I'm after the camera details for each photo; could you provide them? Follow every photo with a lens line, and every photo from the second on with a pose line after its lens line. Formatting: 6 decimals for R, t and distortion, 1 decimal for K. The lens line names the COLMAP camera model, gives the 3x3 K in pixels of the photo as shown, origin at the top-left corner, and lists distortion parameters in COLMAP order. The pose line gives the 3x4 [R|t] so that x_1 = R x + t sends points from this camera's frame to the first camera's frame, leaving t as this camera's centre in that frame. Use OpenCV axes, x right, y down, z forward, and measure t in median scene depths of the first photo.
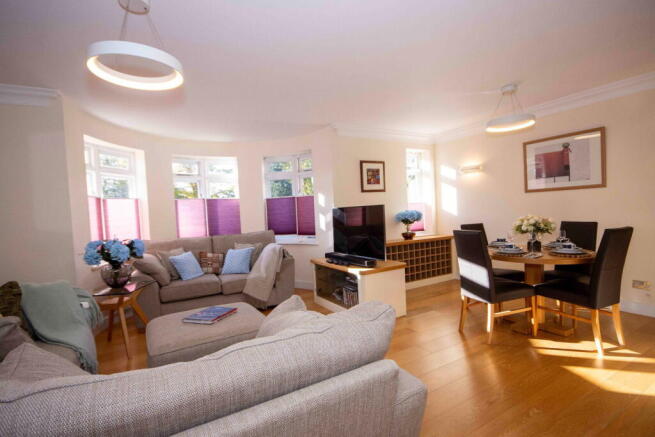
lens RADIAL K [[310.2, 0, 326.1], [0, 310.2, 219.5], [0, 0, 1]] dist [-0.006818, -0.000496]
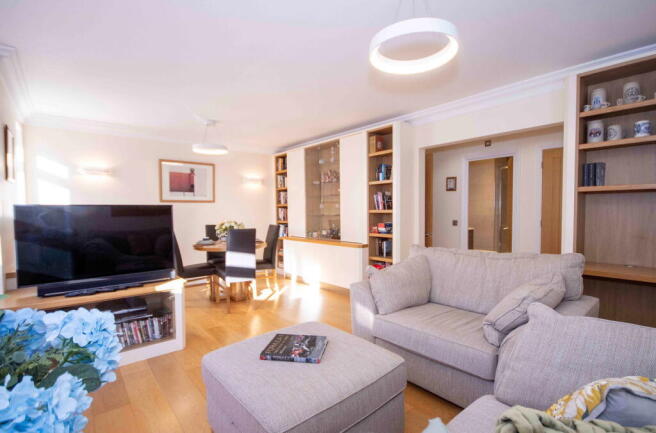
lens RADIAL K [[310.7, 0, 323.4], [0, 310.7, 221.8], [0, 0, 1]] dist [-0.006818, -0.000496]
pose [[-0.145549, 0.004307, 0.989342, -0.680544], [0.033152, 0.999450, 0.000526, 0.008617], [-0.988796, 0.032875, -0.145611, 0.640217]]
